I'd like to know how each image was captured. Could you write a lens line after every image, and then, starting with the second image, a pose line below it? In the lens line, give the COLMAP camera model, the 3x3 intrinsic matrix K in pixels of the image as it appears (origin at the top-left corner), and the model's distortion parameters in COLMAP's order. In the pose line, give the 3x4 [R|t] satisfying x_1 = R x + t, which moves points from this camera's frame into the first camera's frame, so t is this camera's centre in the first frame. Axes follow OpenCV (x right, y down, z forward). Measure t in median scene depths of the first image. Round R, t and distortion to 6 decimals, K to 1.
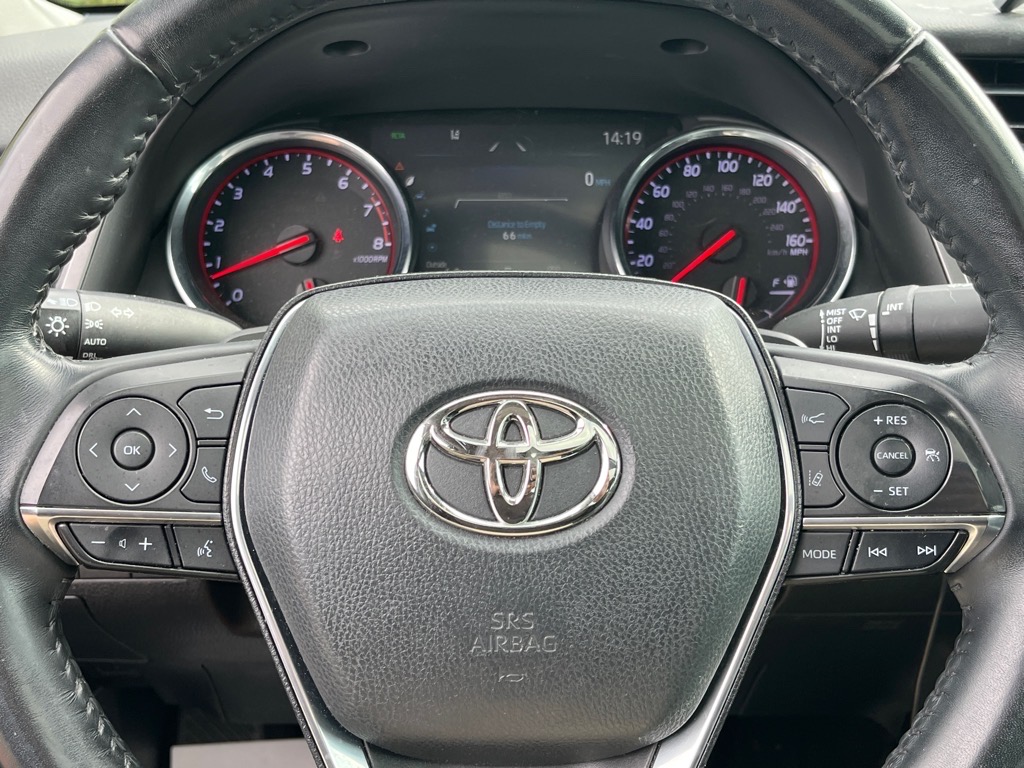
lens RADIAL K [[1202.2, 0, 509.7], [0, 1202.2, 386.8], [0, 0, 1]] dist [-0.017763, 0.000000]
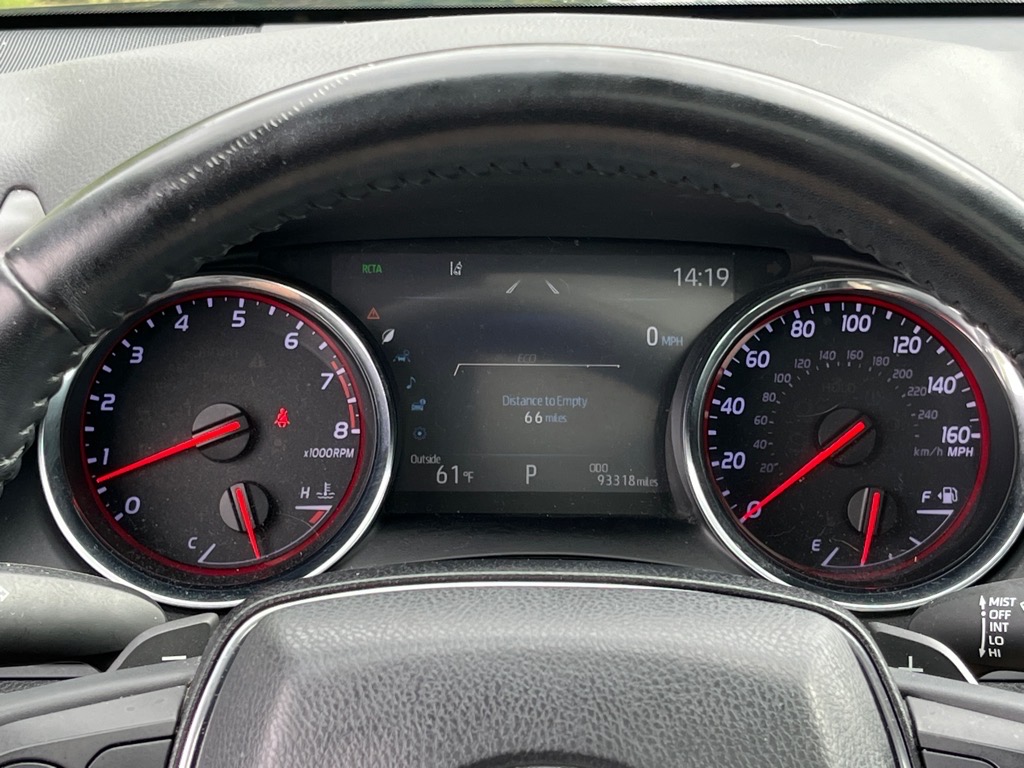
lens RADIAL K [[1996.1, 0, 511.8], [0, 1996.1, 383.3], [0, 0, 1]] dist [0.020314, 0.000000]
pose [[0.999942, 0.010692, -0.001336, -0.012095], [-0.010731, 0.999371, -0.033787, -0.112029], [0.000973, 0.033800, 0.999428, -0.134725]]
